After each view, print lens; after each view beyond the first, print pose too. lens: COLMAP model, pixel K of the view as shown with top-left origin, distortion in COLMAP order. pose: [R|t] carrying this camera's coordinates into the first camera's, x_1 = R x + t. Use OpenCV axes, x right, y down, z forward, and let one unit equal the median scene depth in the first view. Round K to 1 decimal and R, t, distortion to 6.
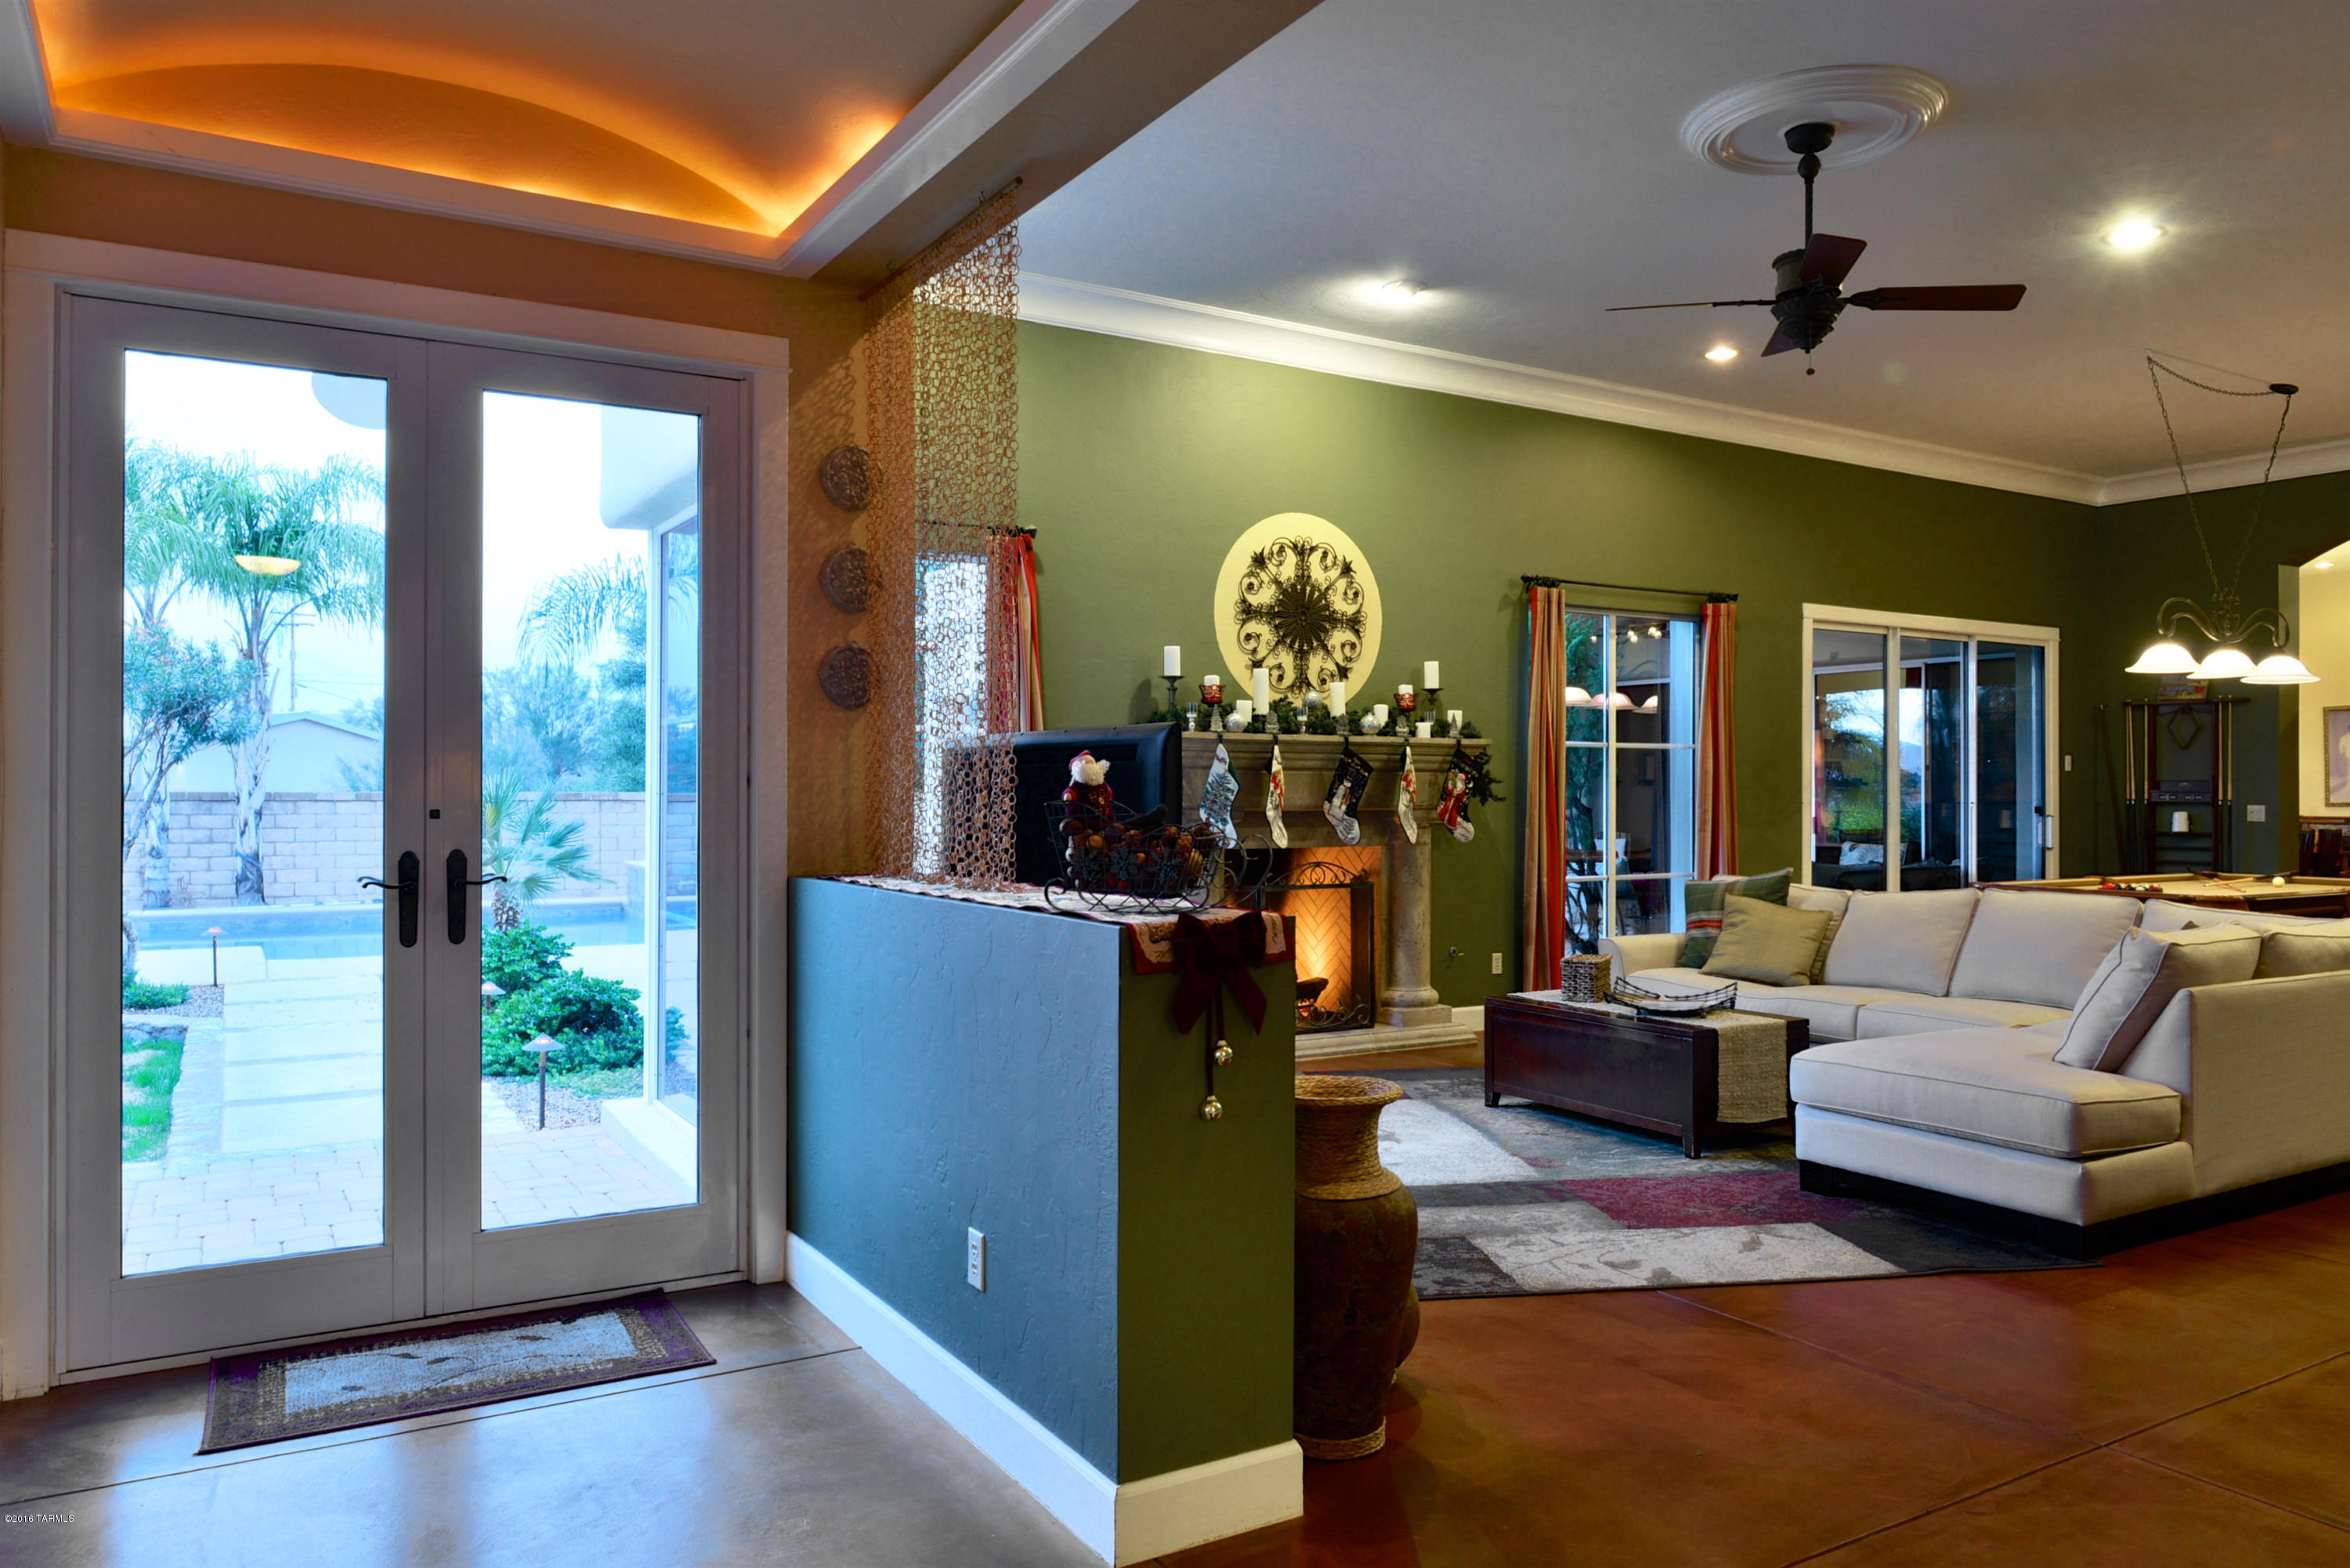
lens RADIAL K [[1600.1, 0, 1180.5], [0, 1600.1, 783.4], [0, 0, 1]] dist [-0.007149, -0.009884]
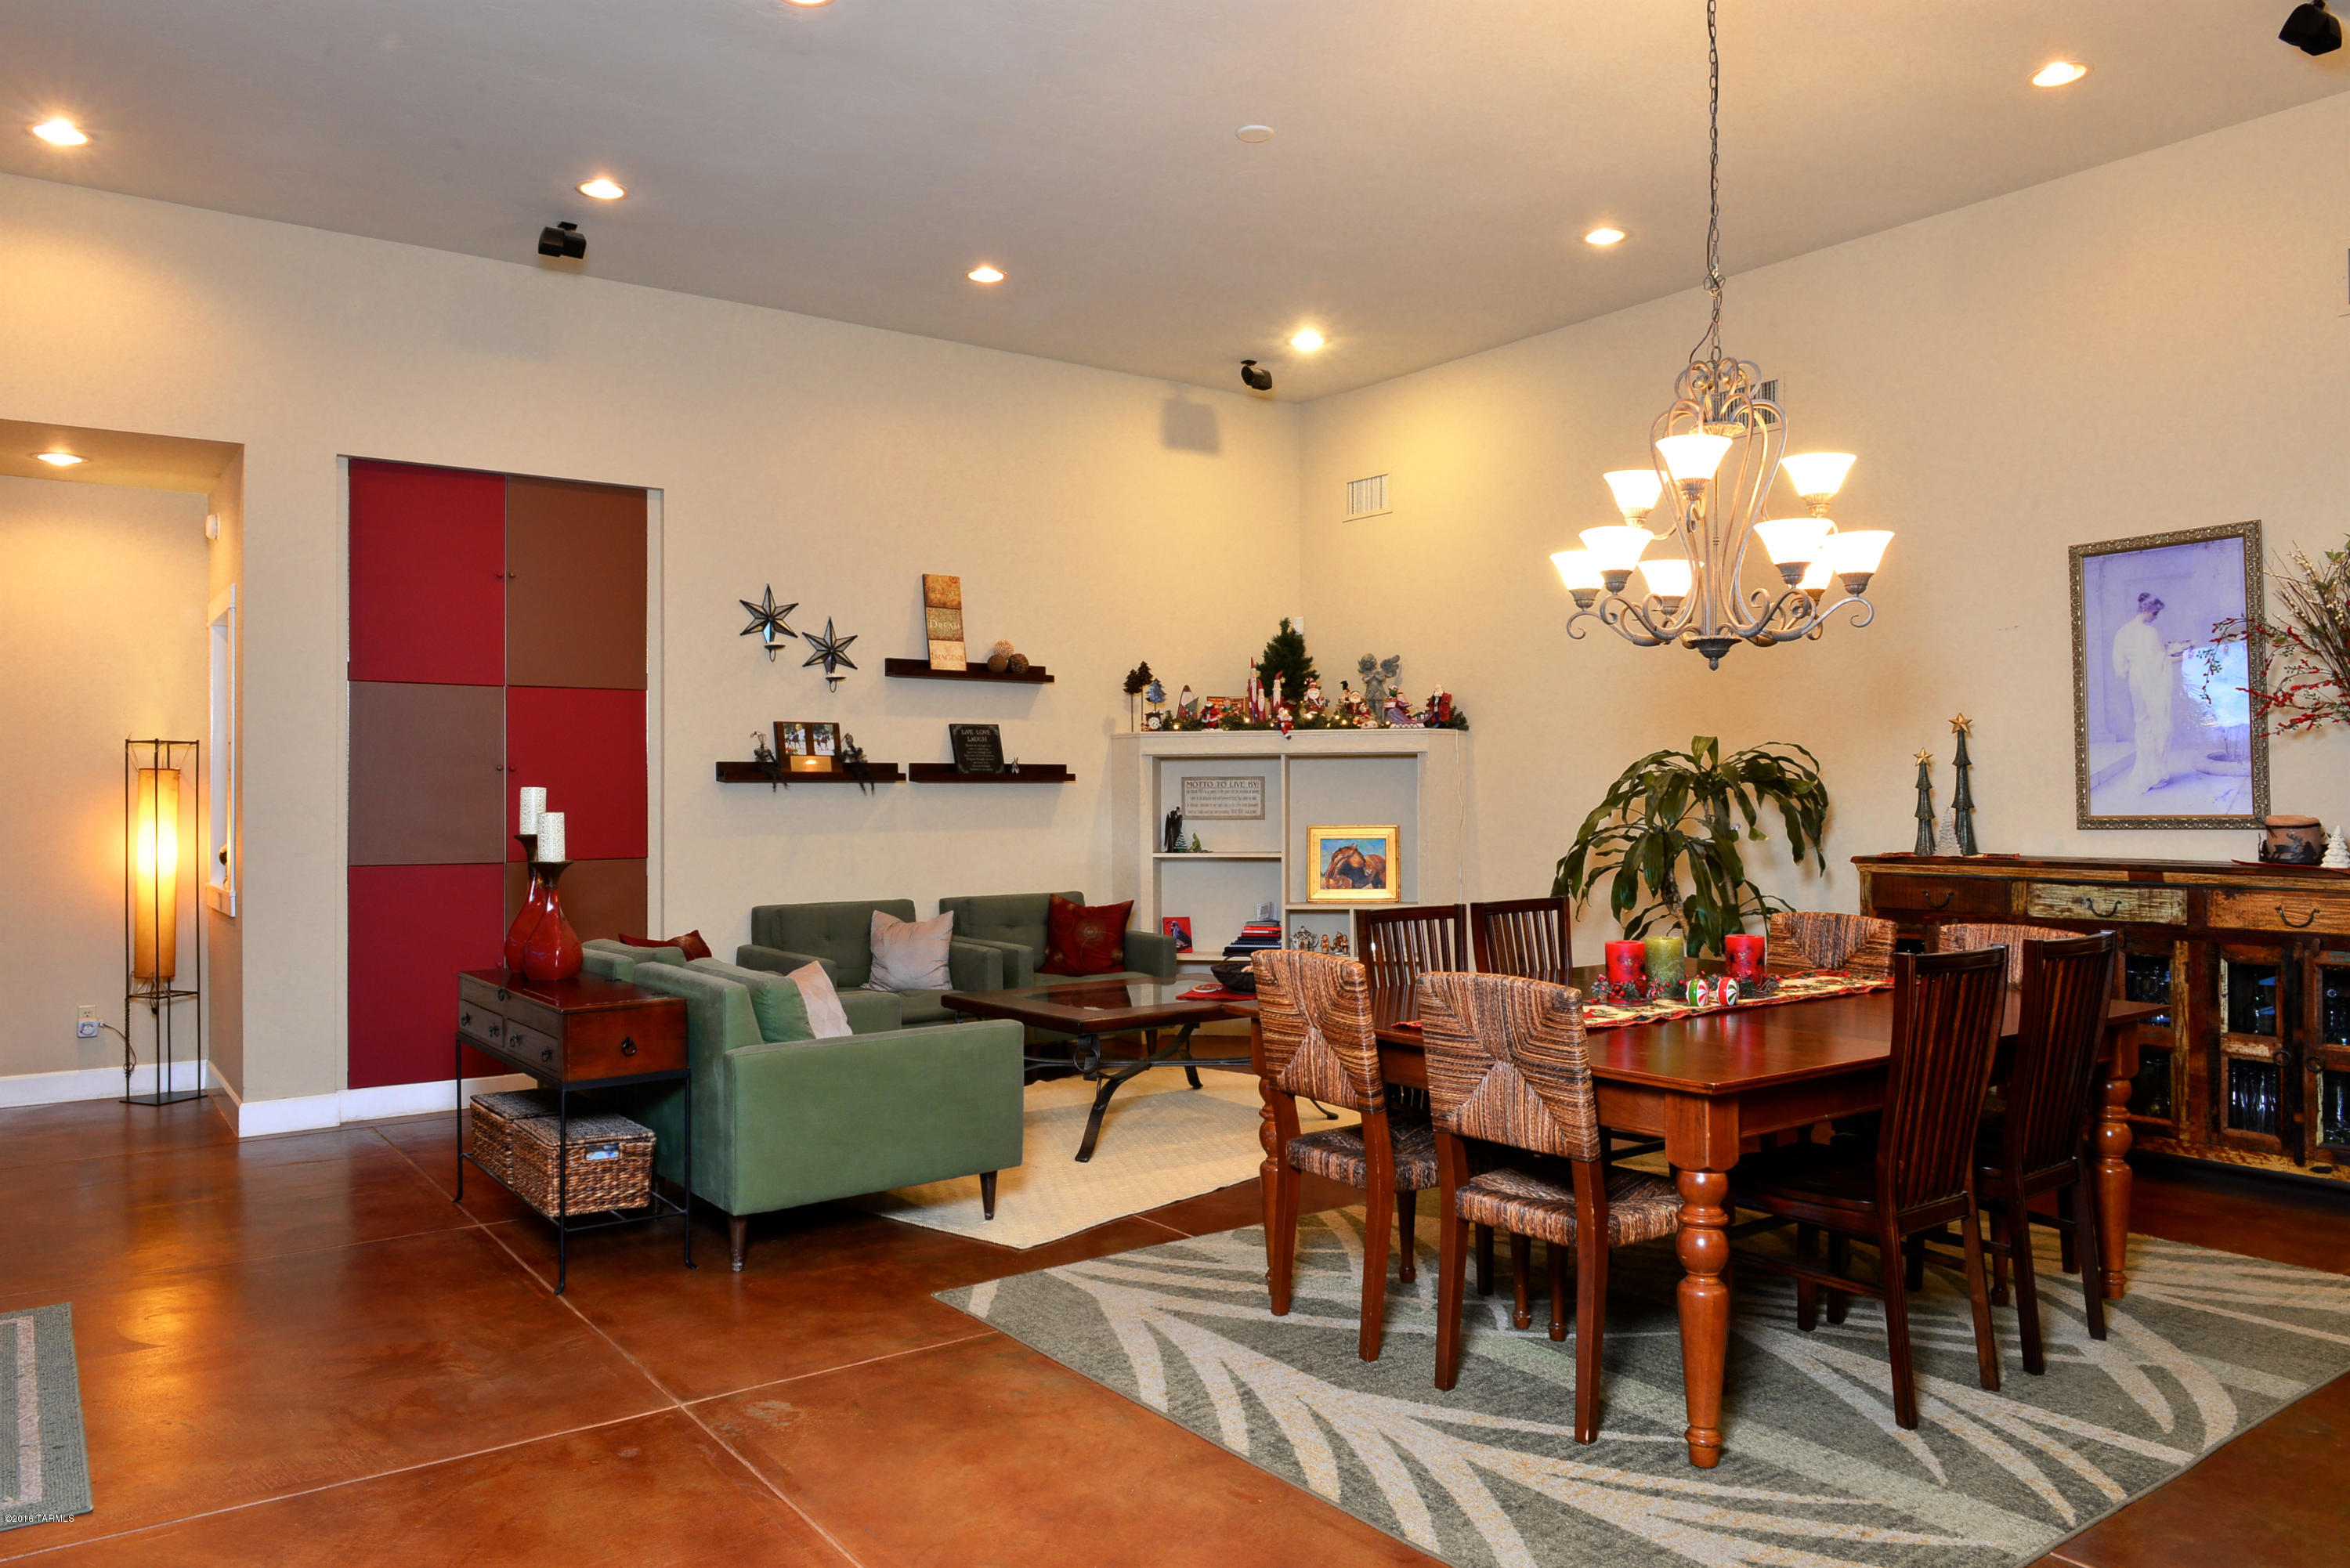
lens RADIAL K [[1600.1, 0, 1190.6], [0, 1600.1, 776.6], [0, 0, 1]] dist [-0.007149, -0.009884]
pose [[0.995414, -0.007431, 0.095371, 1.007052], [0.008334, 0.999924, -0.009068, 0.009450], [-0.095296, 0.009821, 0.995400, 1.369735]]
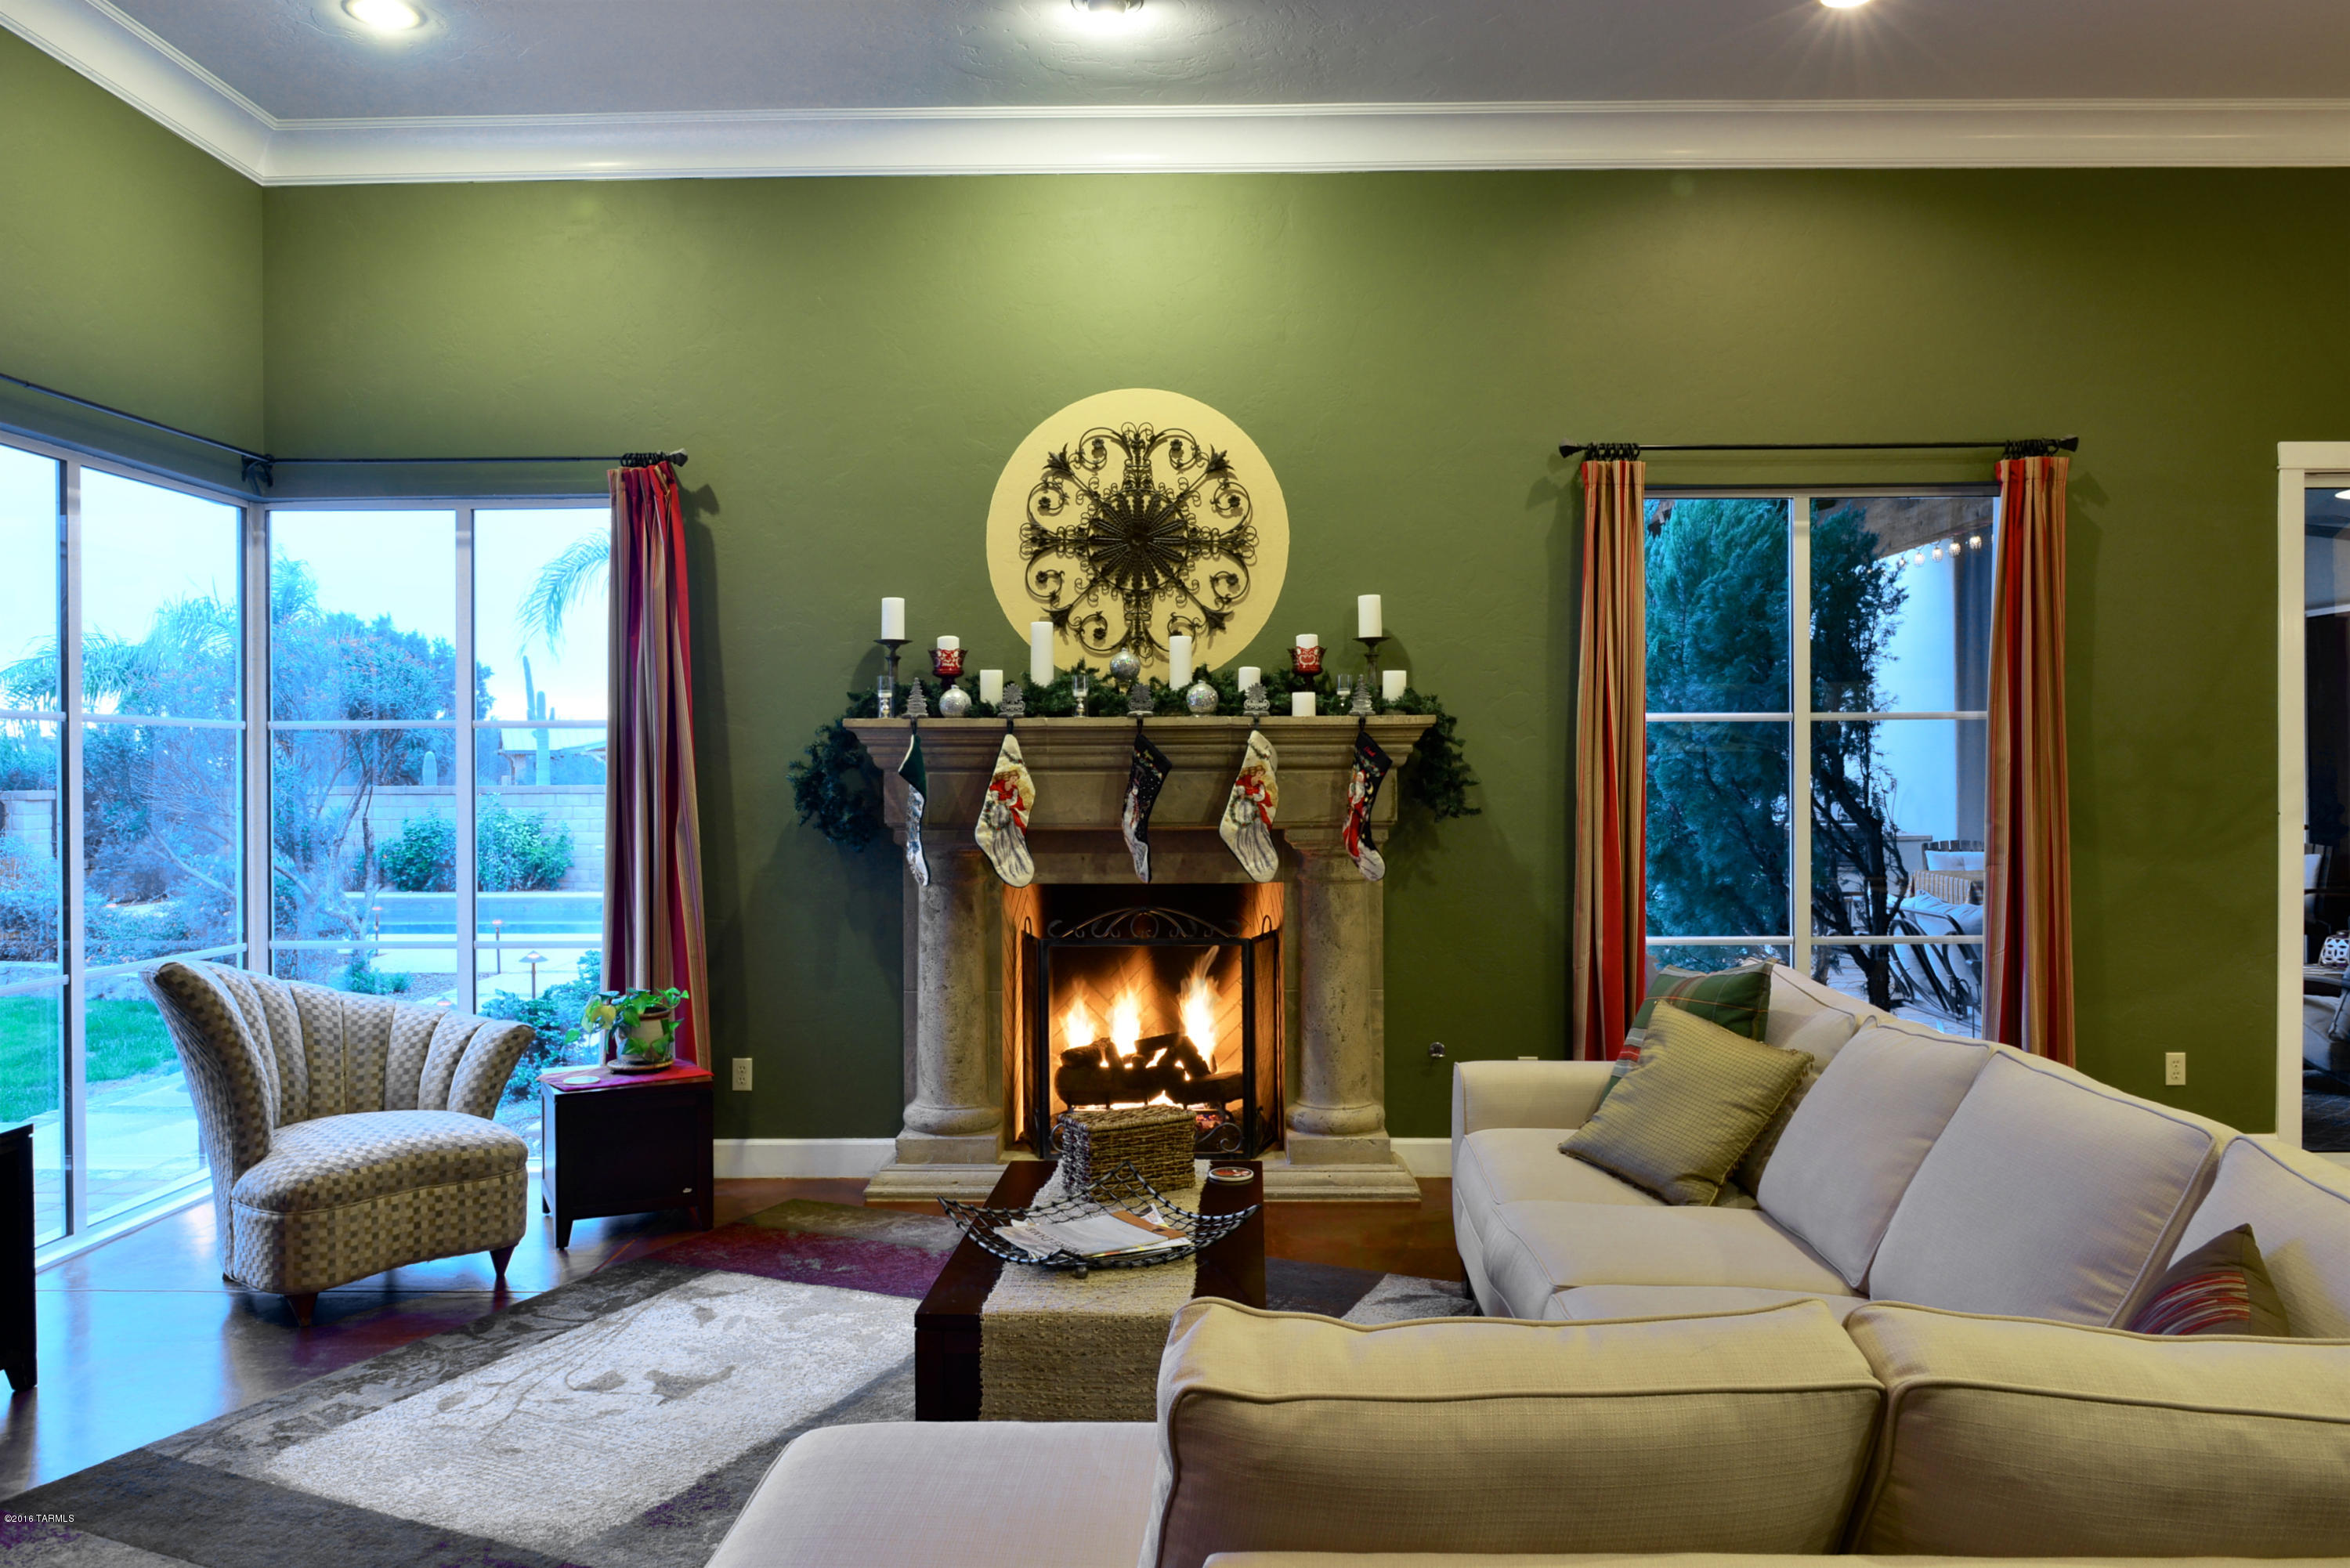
lens RADIAL K [[1600.1, 0, 1184.2], [0, 1600.1, 782.6], [0, 0, 1]] dist [-0.007149, -0.009884]
pose [[0.847218, -0.003194, -0.531236, 0.449906], [0.009721, 0.999908, 0.009490, -0.008523], [0.531156, -0.013204, 0.847171, 0.433706]]
